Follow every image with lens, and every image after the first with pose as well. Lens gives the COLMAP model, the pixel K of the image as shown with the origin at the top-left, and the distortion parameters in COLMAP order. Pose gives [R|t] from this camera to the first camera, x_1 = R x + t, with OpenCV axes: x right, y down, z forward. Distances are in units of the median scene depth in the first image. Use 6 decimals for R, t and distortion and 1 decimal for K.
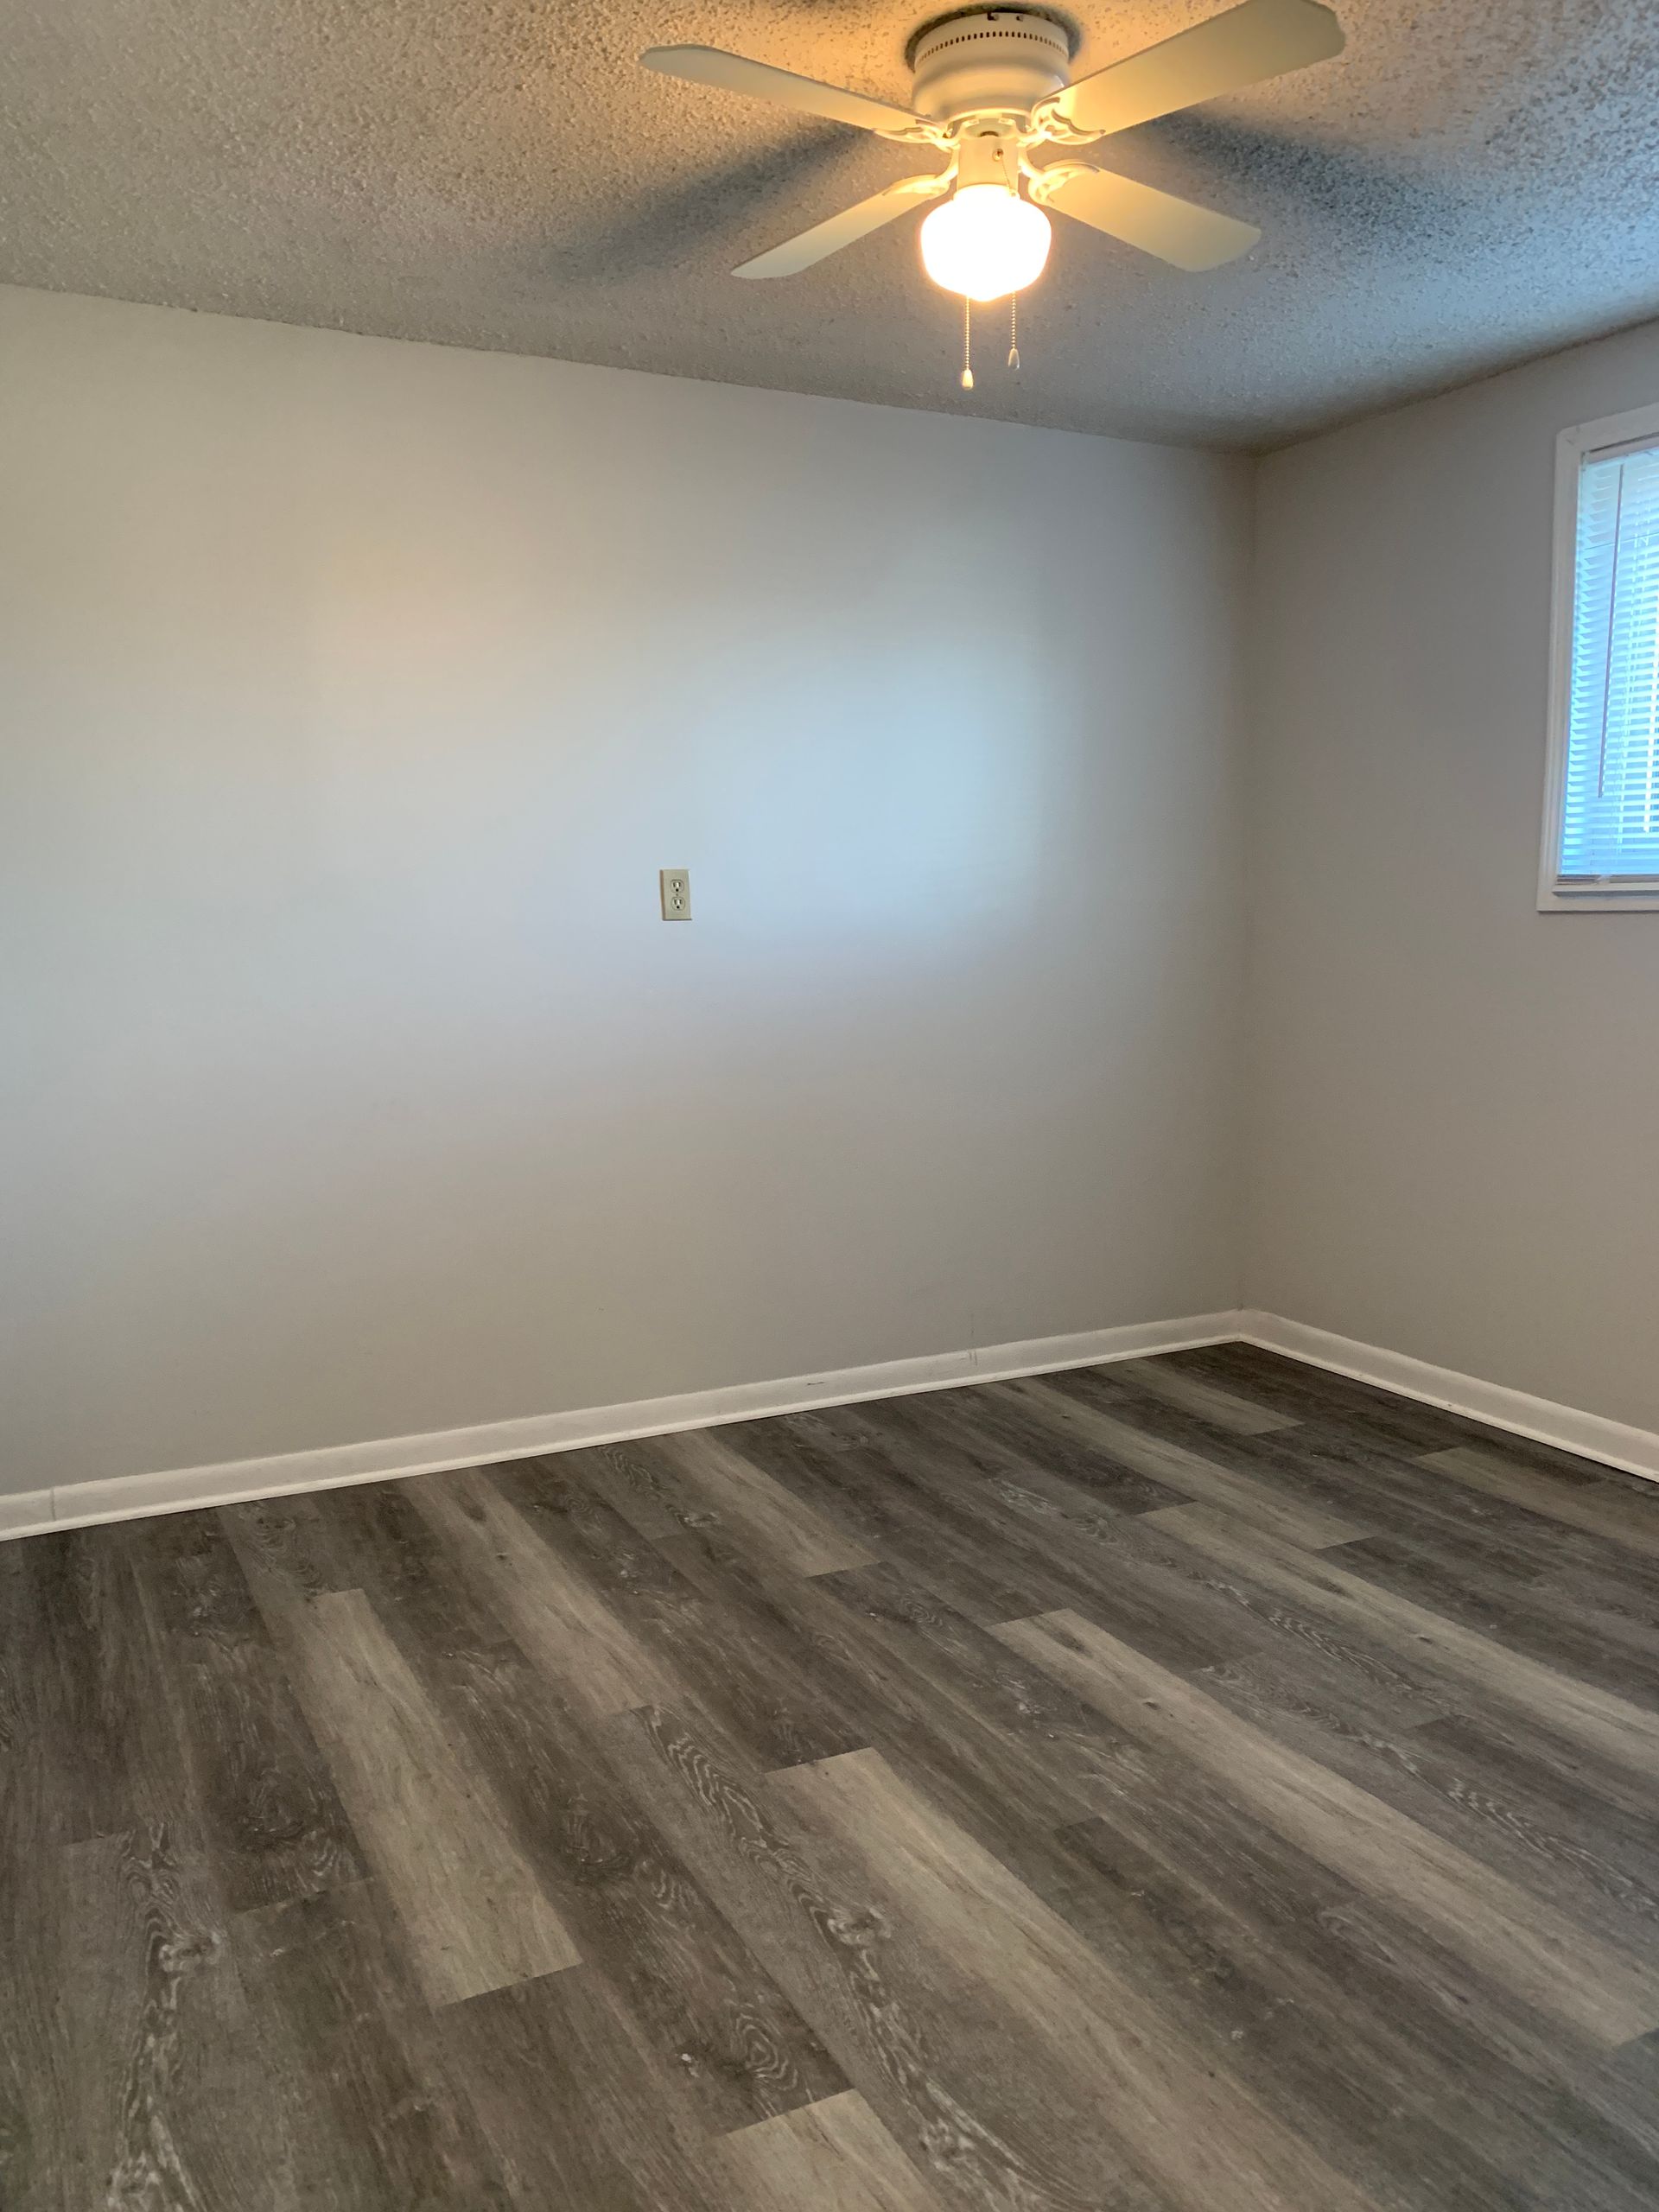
lens RADIAL K [[1702.5, 0, 809.7], [0, 1702.5, 1111.6], [0, 0, 1]] dist [0.023961, -0.026835]
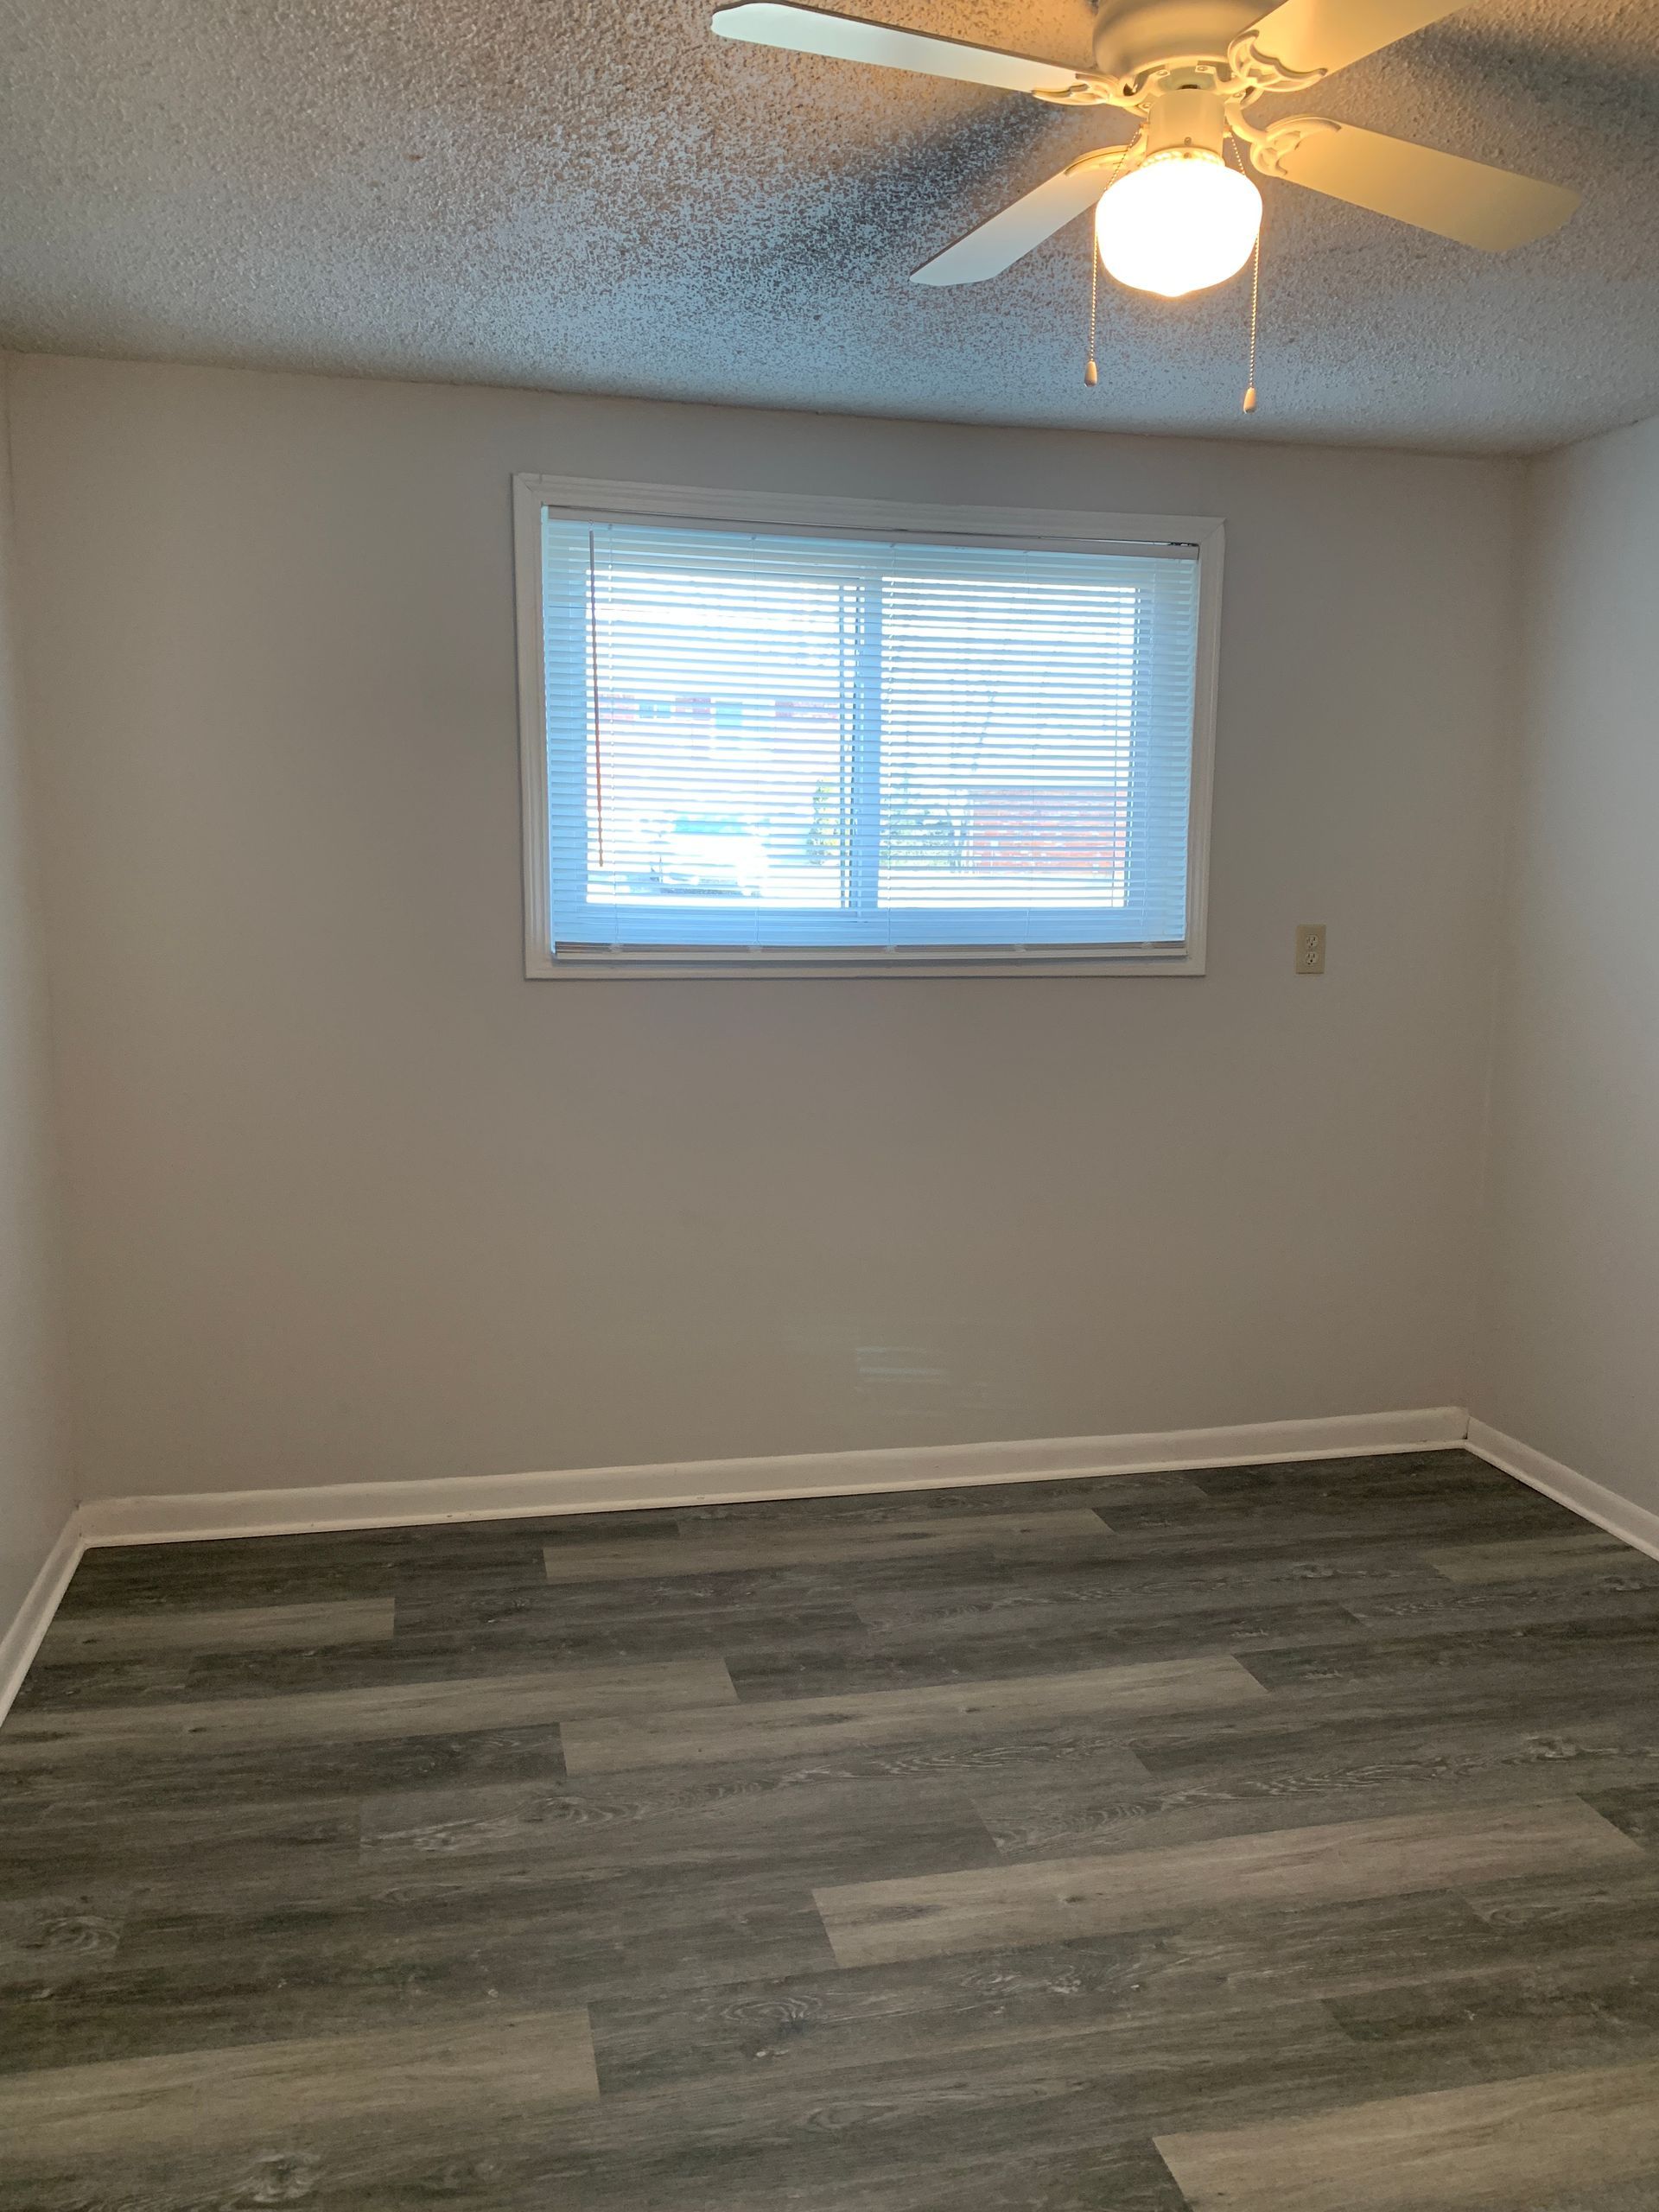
lens RADIAL K [[1702.5, 0, 809.7], [0, 1702.5, 1111.6], [0, 0, 1]] dist [0.023961, -0.026835]
pose [[0.242126, -0.125754, 0.962061, -0.588101], [0.104313, 0.989192, 0.103047, -0.158672], [-0.964621, 0.075405, 0.252627, 0.779726]]
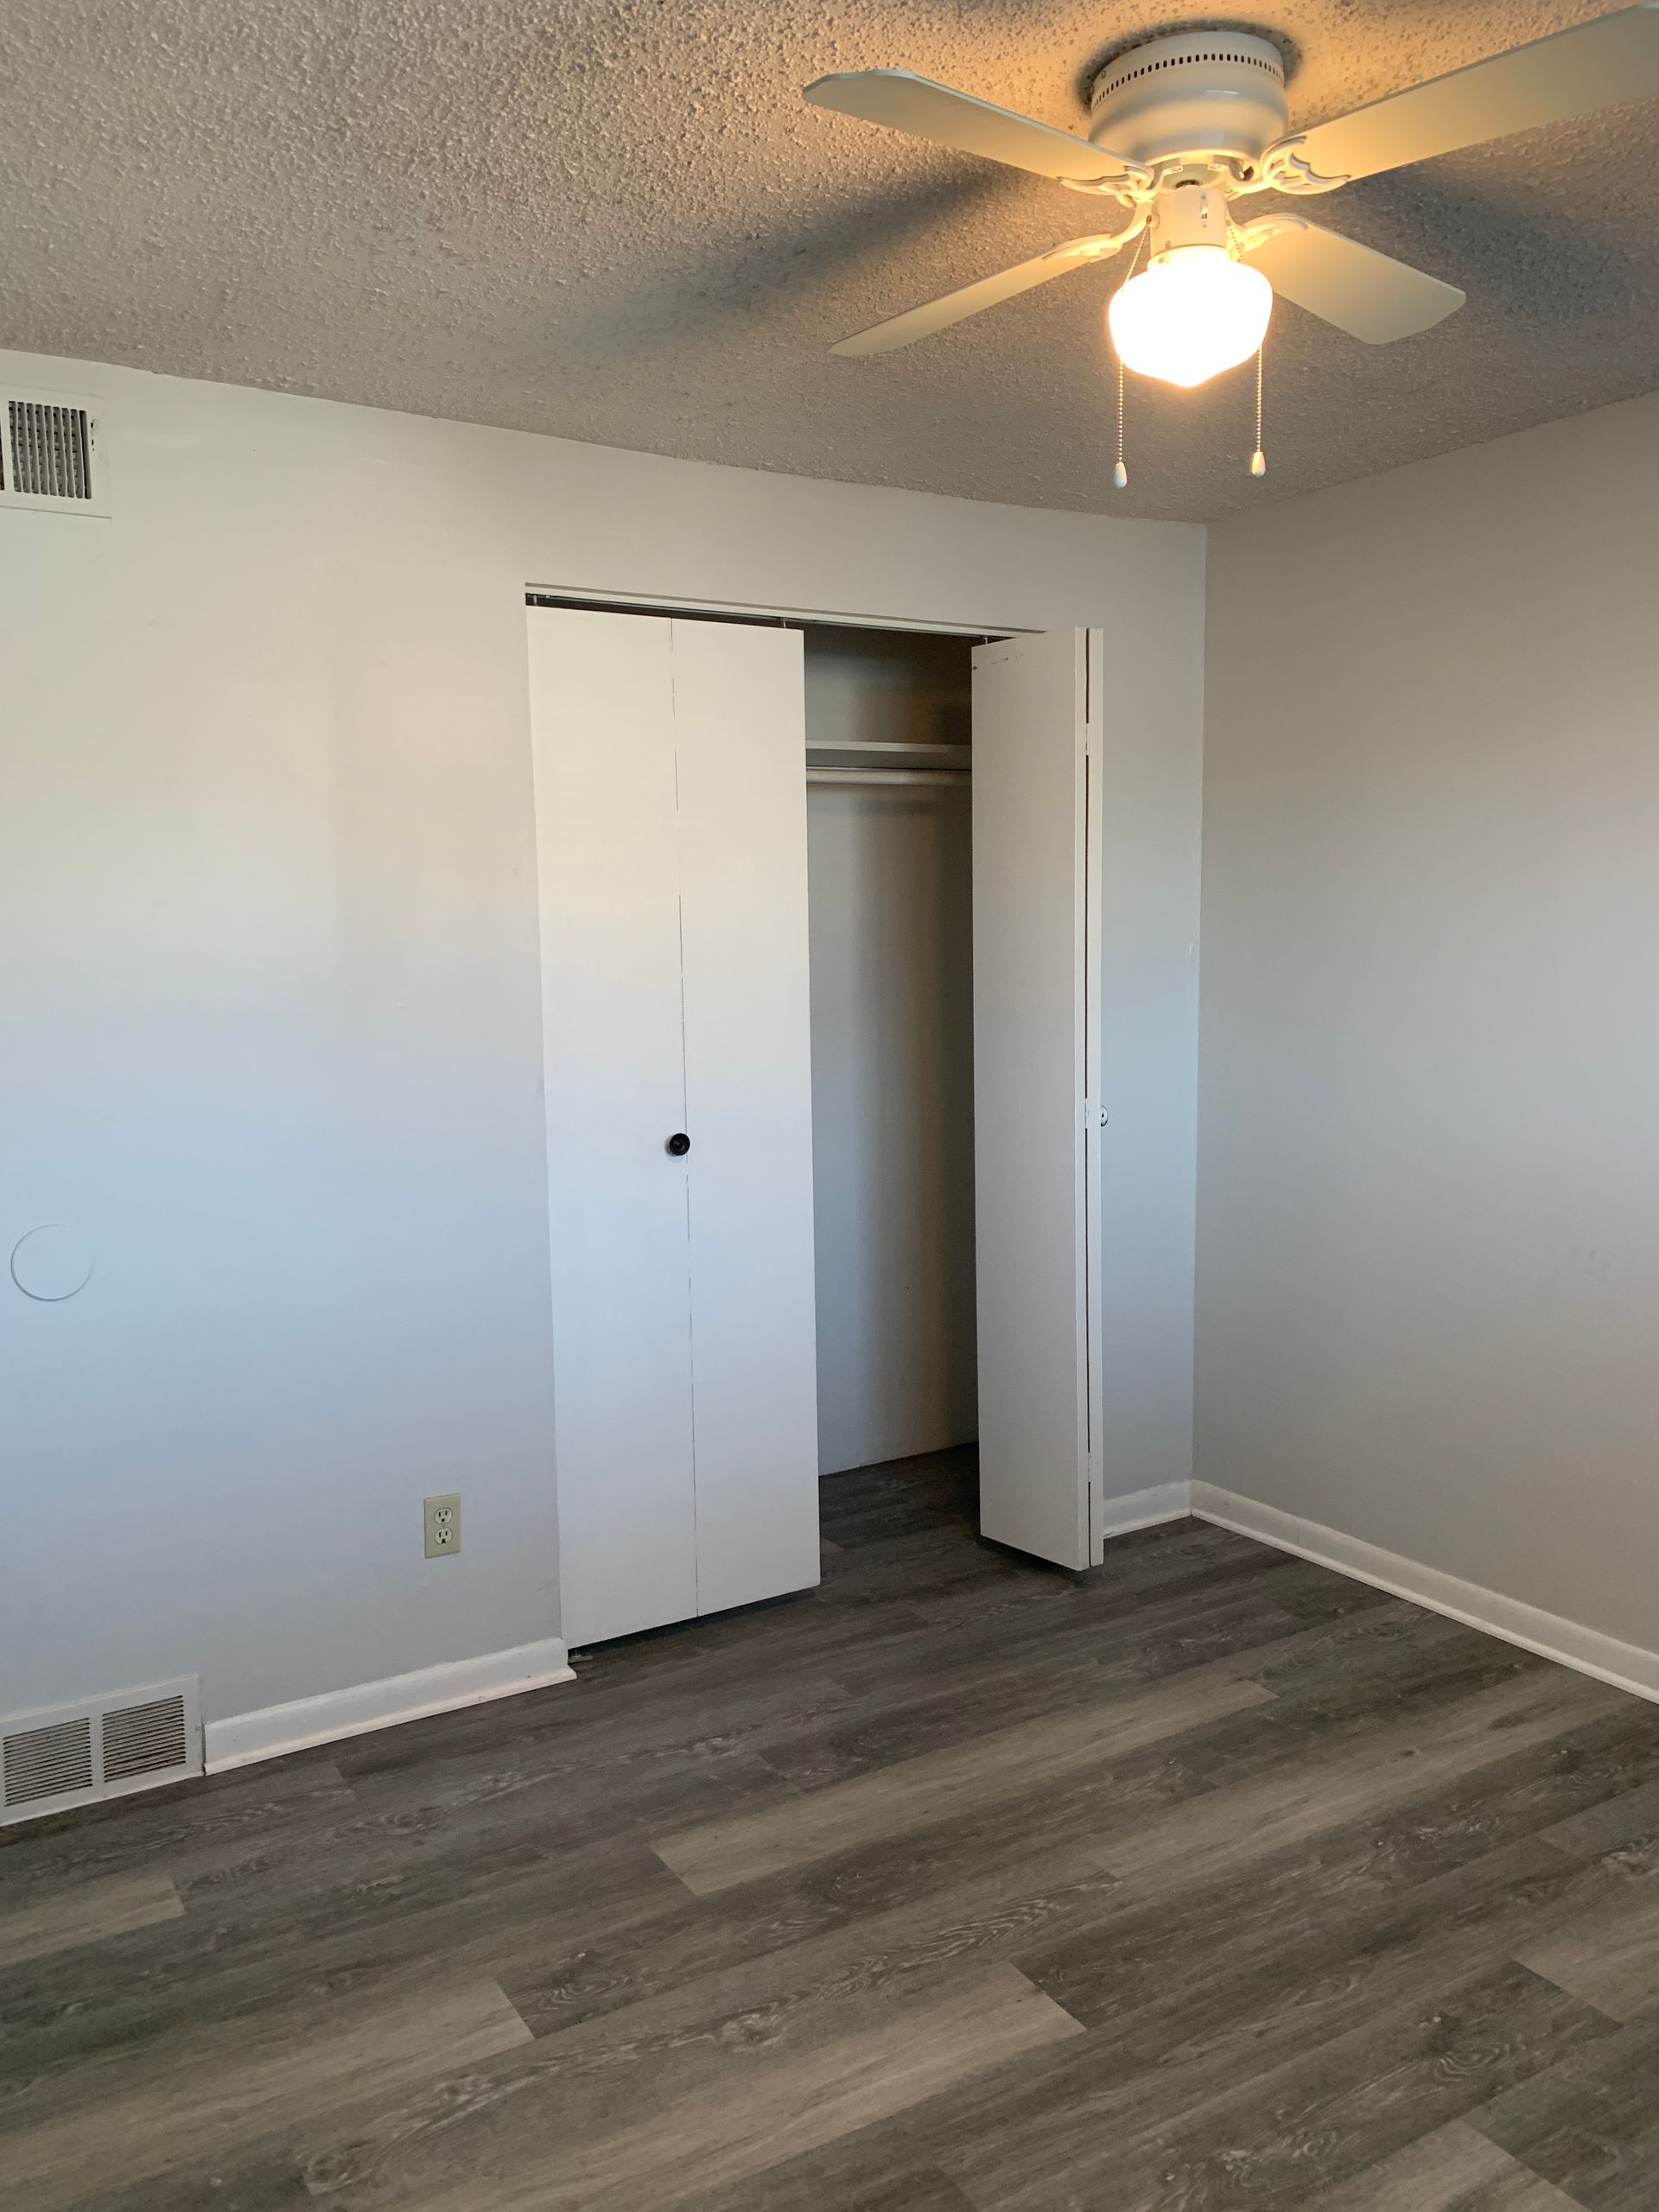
lens RADIAL K [[1702.5, 0, 809.7], [0, 1702.5, 1111.6], [0, 0, 1]] dist [0.023961, -0.026835]
pose [[0.075448, 0.118883, -0.990038, 0.732912], [-0.109058, 0.987895, 0.110315, -0.162479], [0.991168, 0.099648, 0.087500, 0.617469]]
